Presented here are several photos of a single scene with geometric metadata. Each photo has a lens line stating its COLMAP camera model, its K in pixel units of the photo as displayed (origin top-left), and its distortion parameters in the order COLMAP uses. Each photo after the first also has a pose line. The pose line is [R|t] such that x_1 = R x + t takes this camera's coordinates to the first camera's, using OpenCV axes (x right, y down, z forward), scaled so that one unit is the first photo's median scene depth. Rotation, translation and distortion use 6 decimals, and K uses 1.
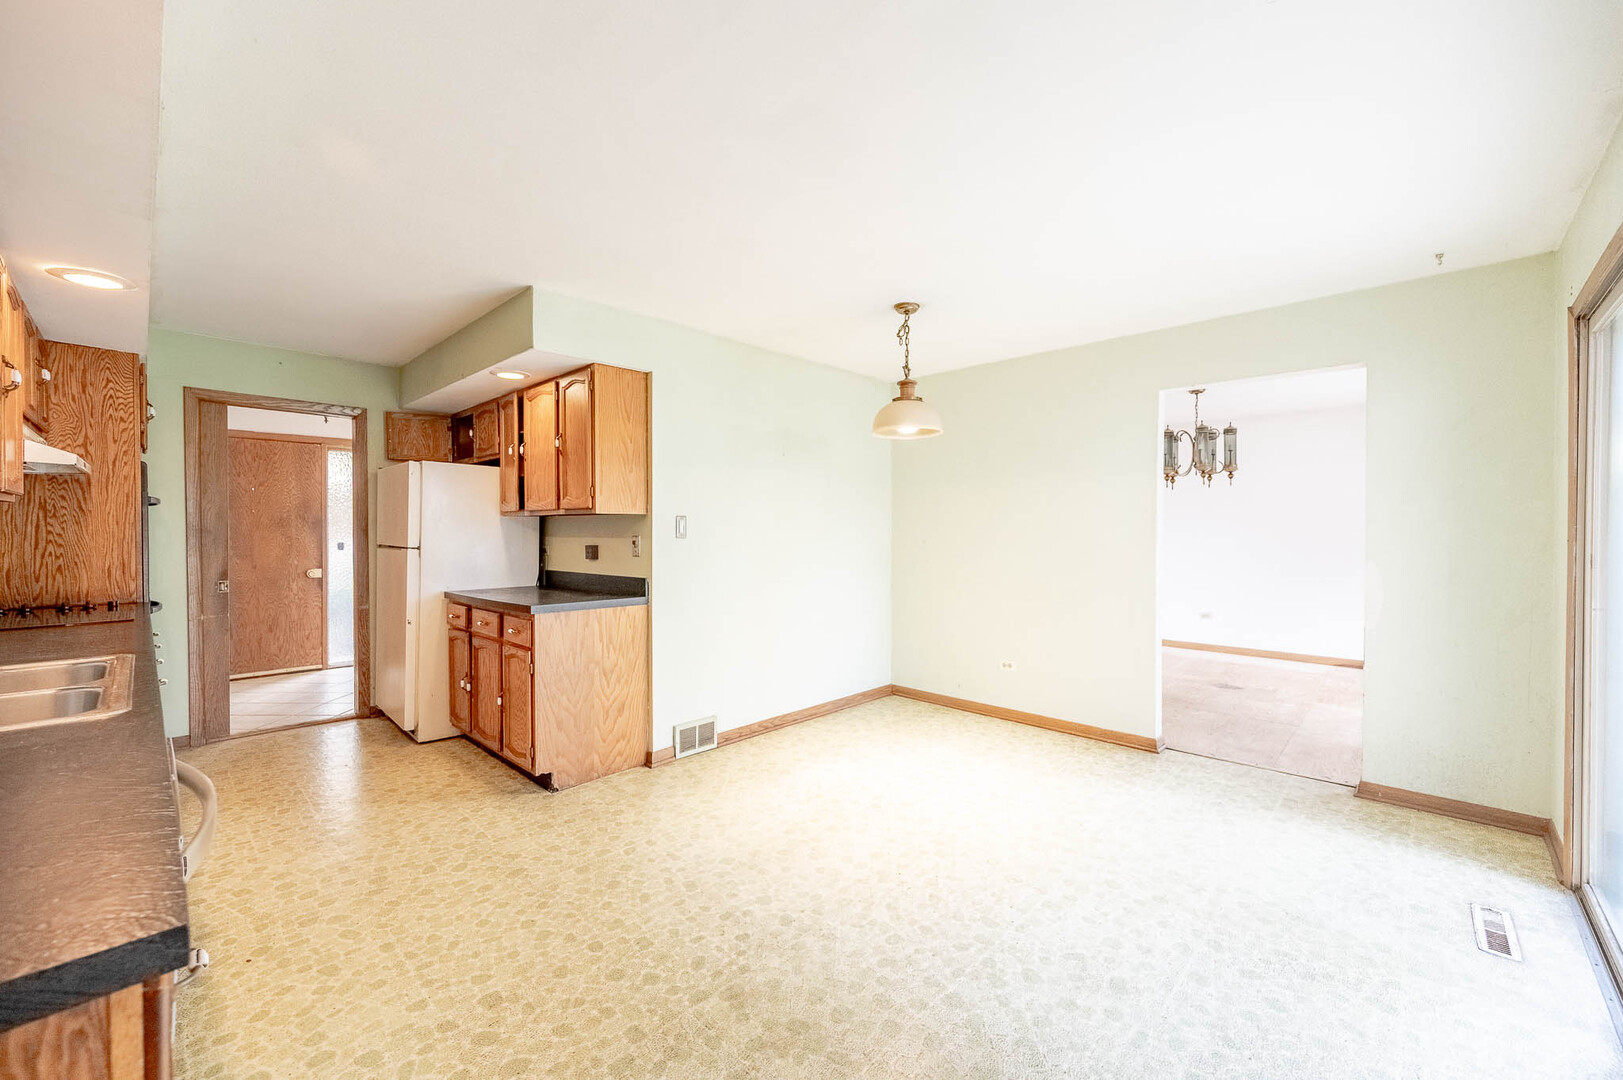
lens RADIAL K [[651.0, 0, 811.5], [0, 651.0, 540.0], [0, 0, 1]] dist [0.005012, 0.000251]
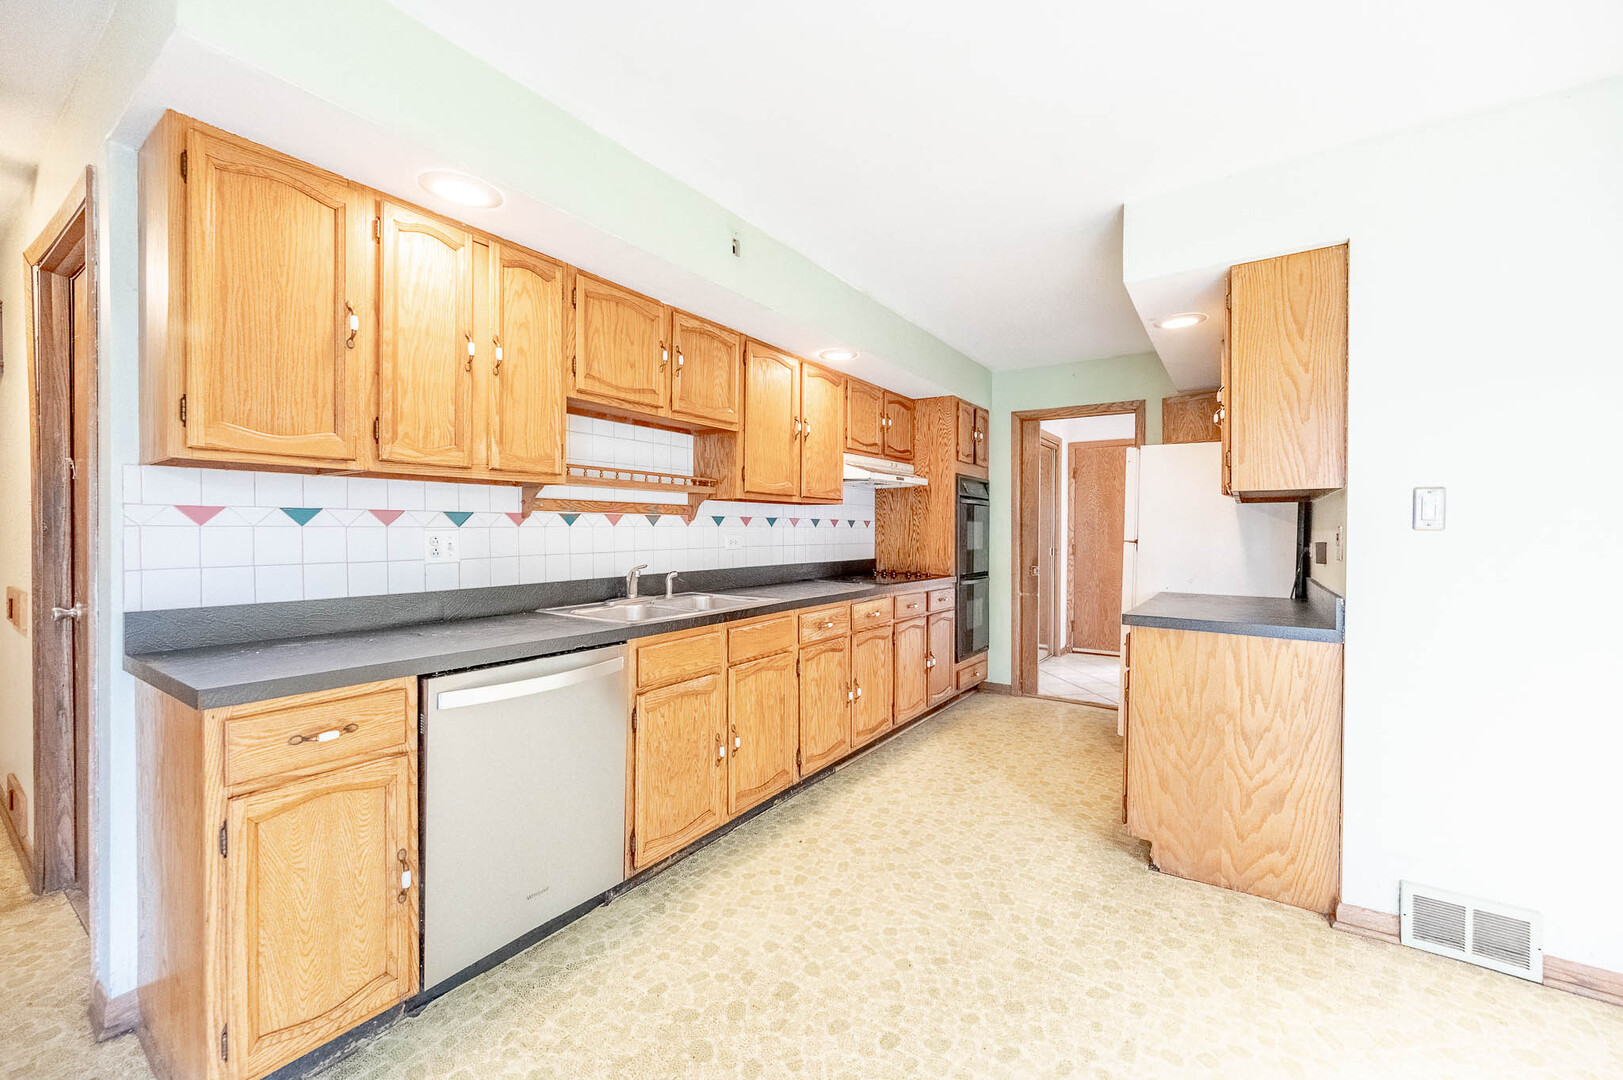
lens RADIAL K [[640.9, 0, 811.5], [0, 640.9, 540.0], [0, 0, 1]] dist [0.001973, 0.000248]
pose [[0.167237, 0.014298, -0.985813, 0.244164], [-0.018919, 0.999757, 0.011291, 0.009867], [0.985735, 0.016763, 0.167467, 0.466100]]
